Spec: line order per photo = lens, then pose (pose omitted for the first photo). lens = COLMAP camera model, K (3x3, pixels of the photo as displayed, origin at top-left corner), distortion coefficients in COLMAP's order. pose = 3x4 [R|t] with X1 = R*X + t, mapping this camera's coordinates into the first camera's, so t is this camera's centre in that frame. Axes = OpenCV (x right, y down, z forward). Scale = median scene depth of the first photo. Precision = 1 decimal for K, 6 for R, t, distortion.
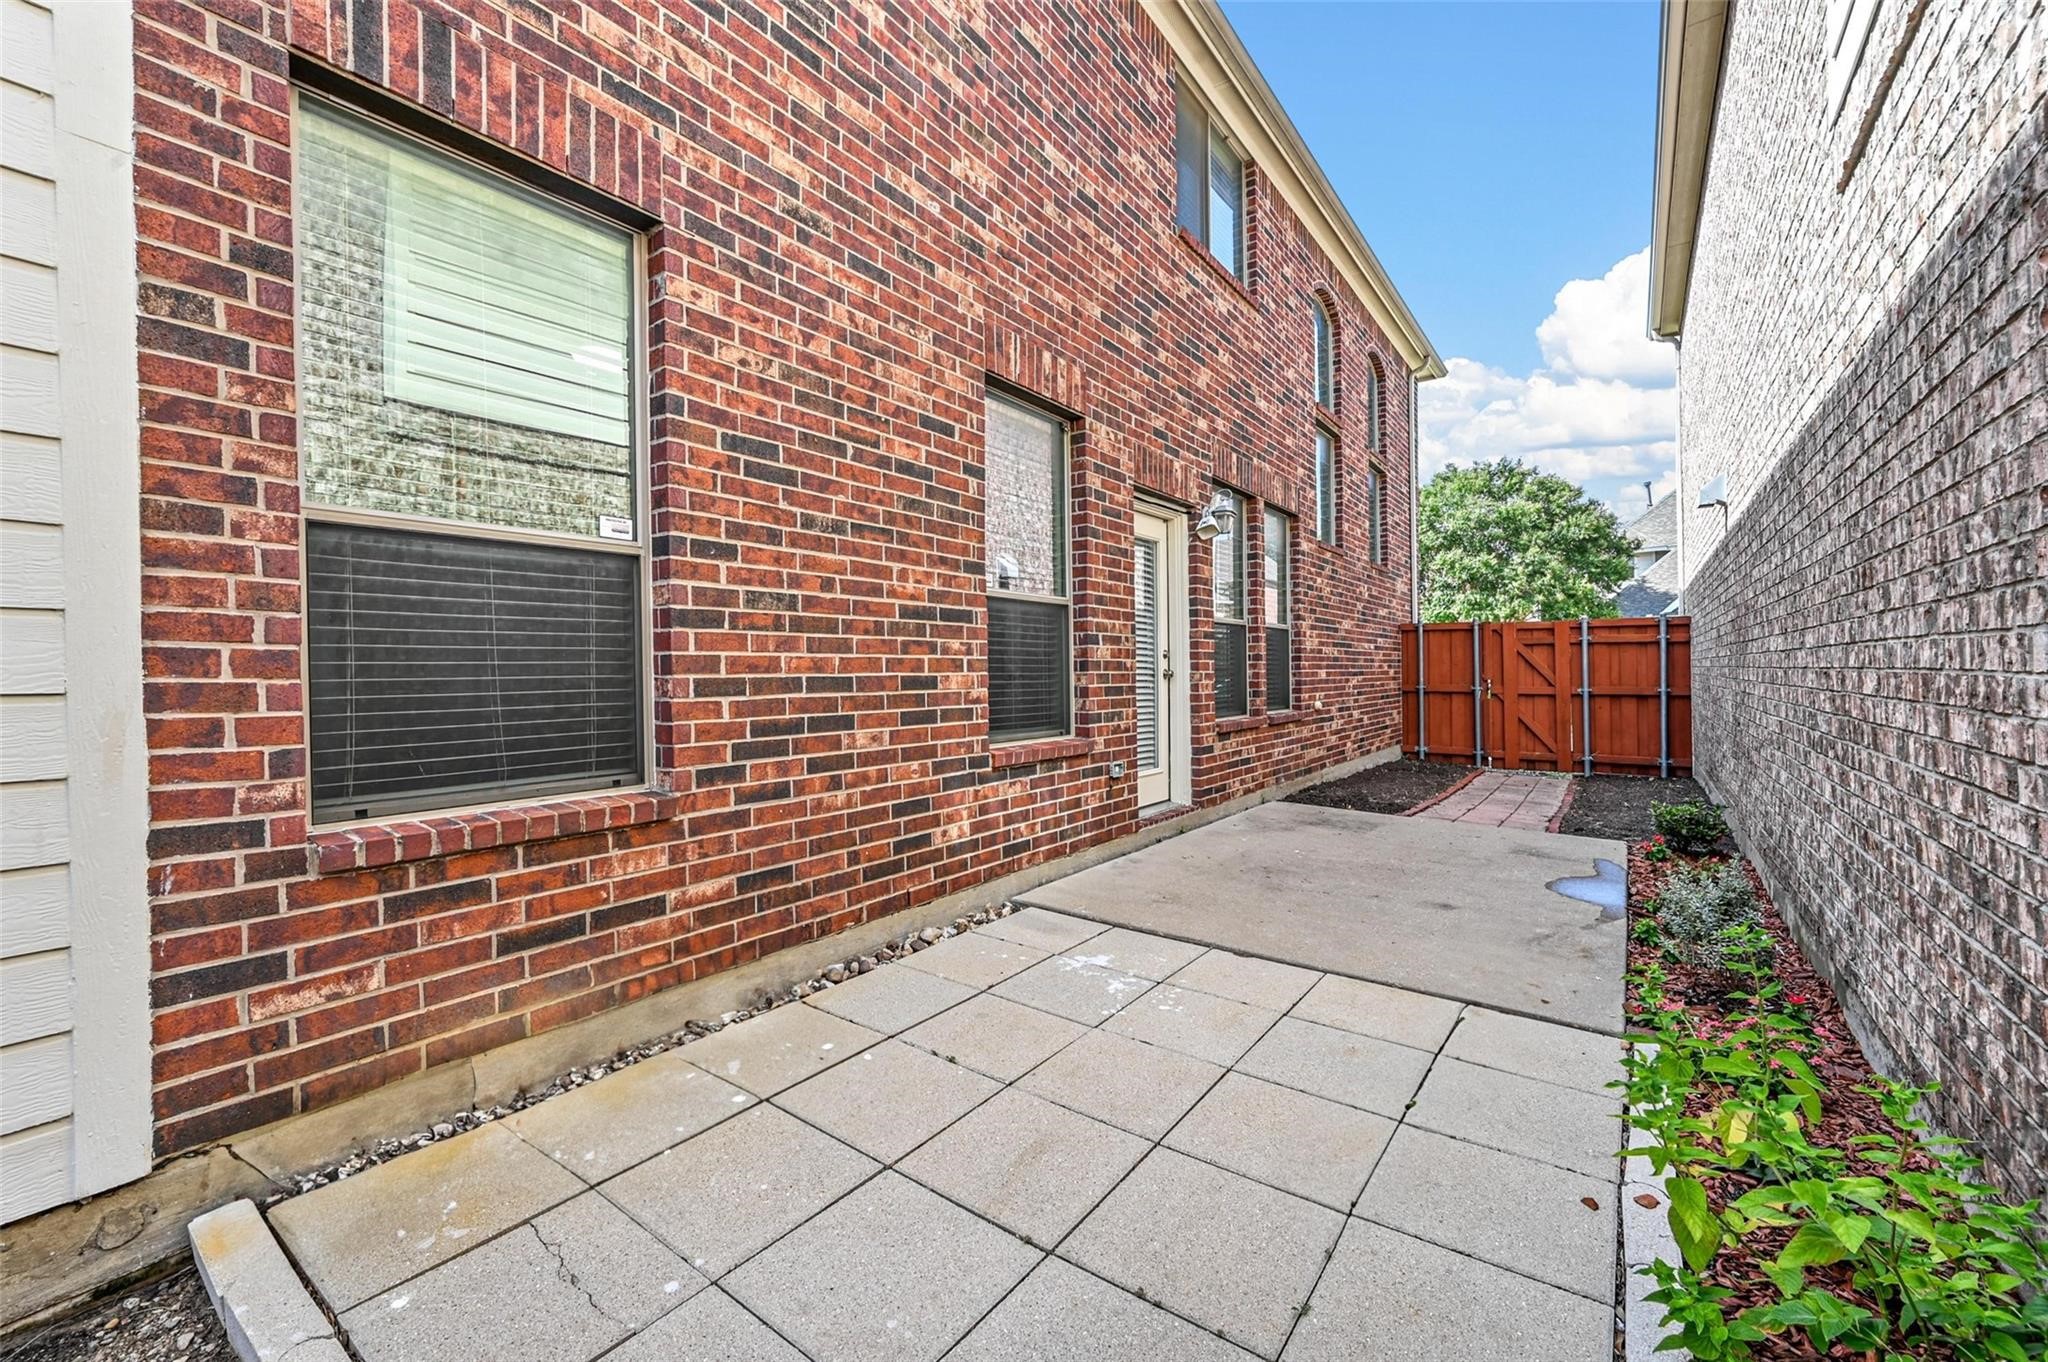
lens RADIAL K [[811.1, 0, 1035.3], [0, 811.1, 676.6], [0, 0, 1]] dist [0.002351, 0.000252]
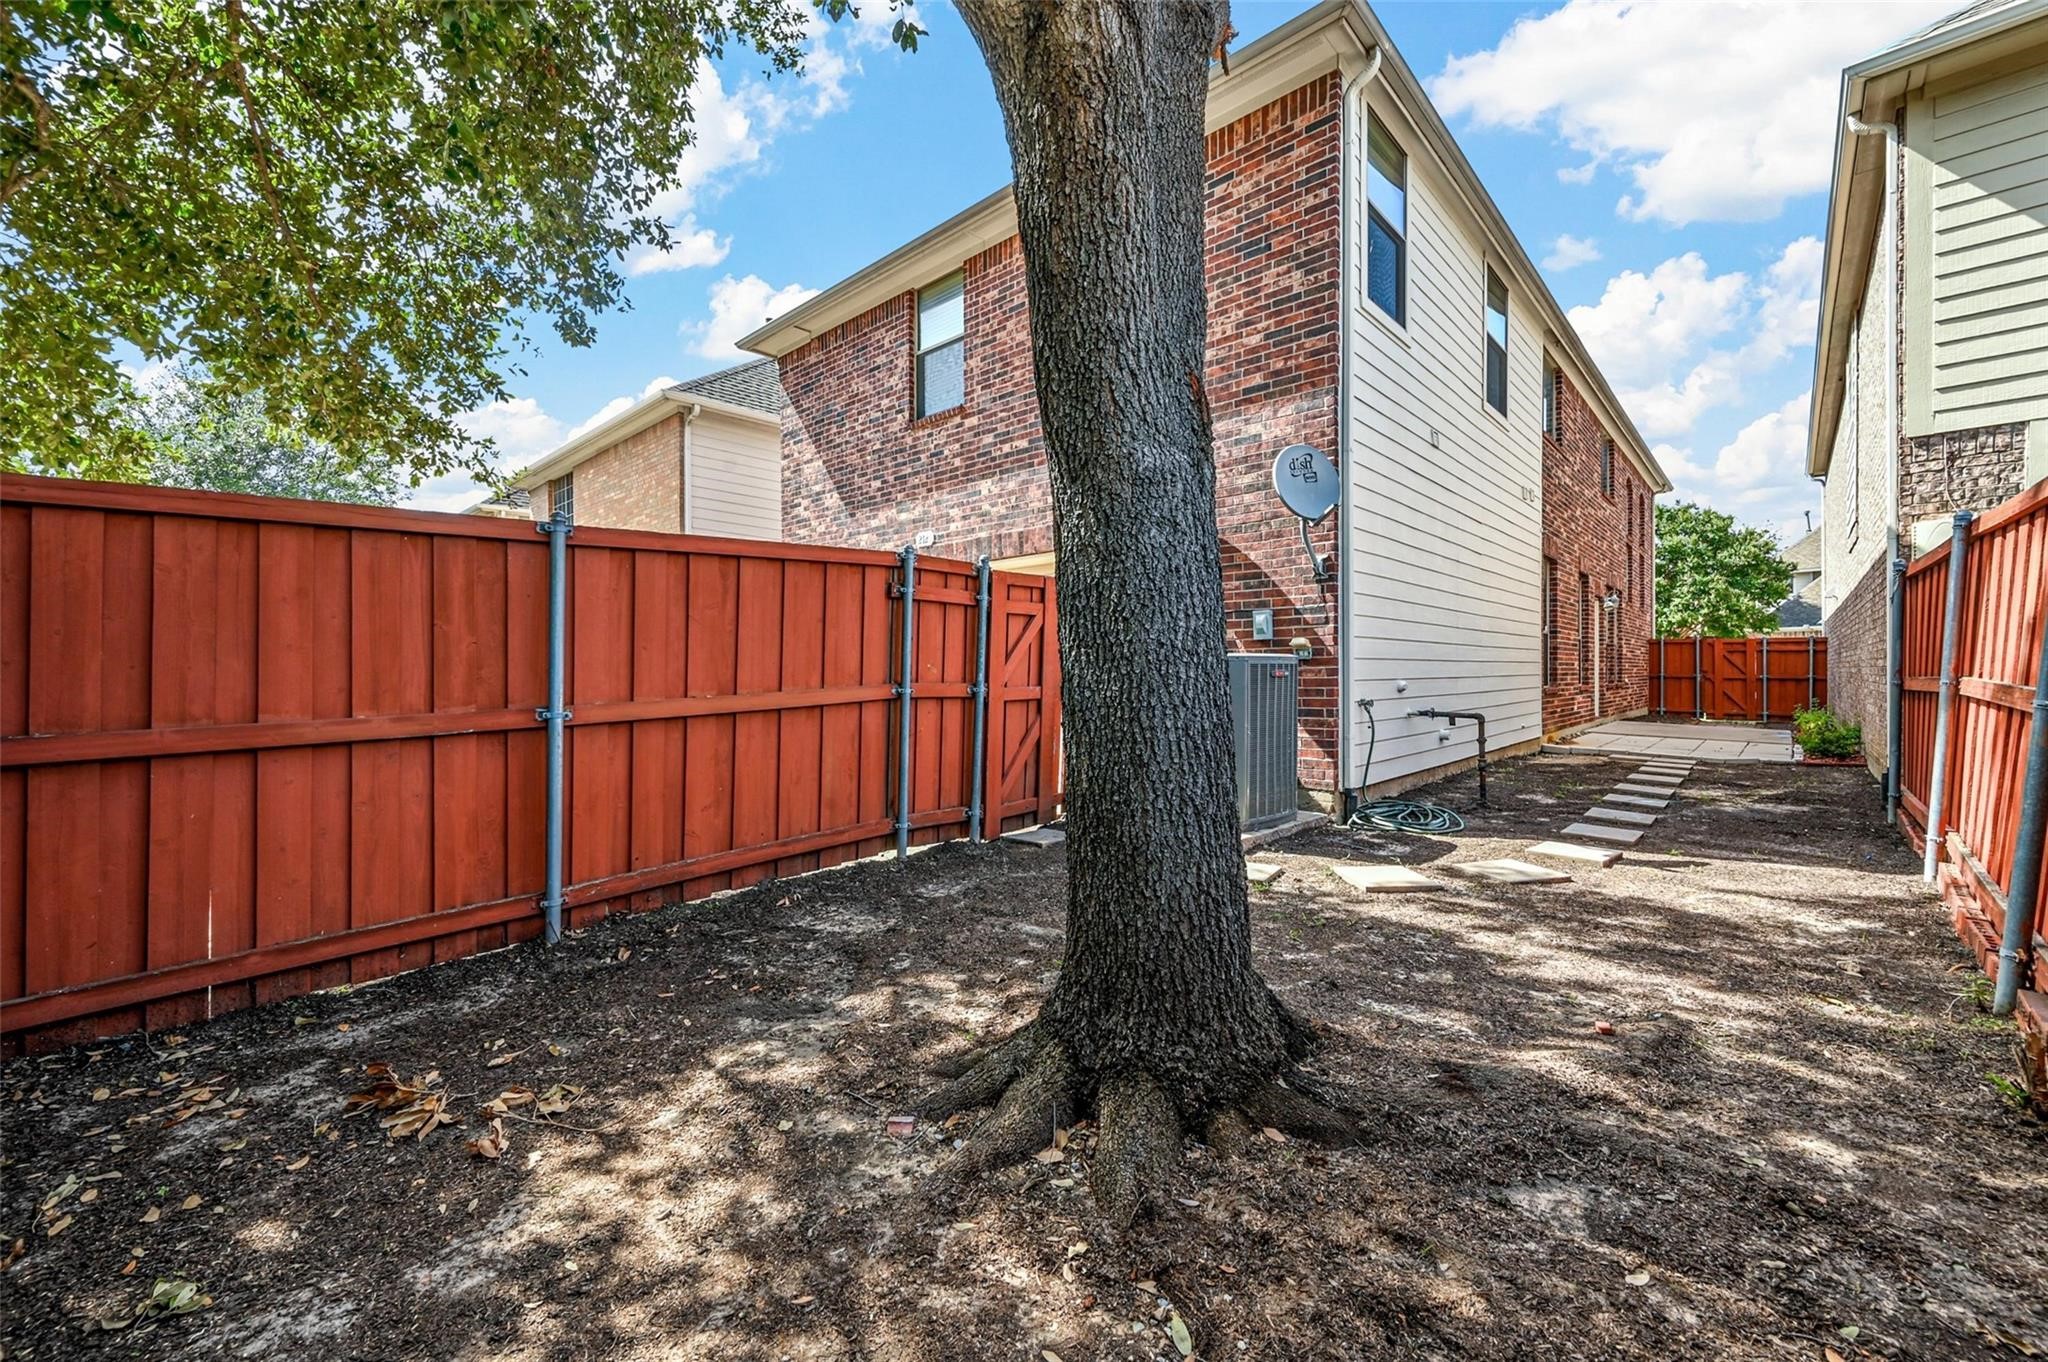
lens RADIAL K [[811.1, 0, 1013.5], [0, 811.1, 678.0], [0, 0, 1]] dist [0.002351, 0.000252]
pose [[0.992194, 0.012849, -0.124042, -0.276381], [-0.012540, 0.999916, 0.003271, 0.012718], [0.124074, -0.001690, 0.992272, -0.367251]]
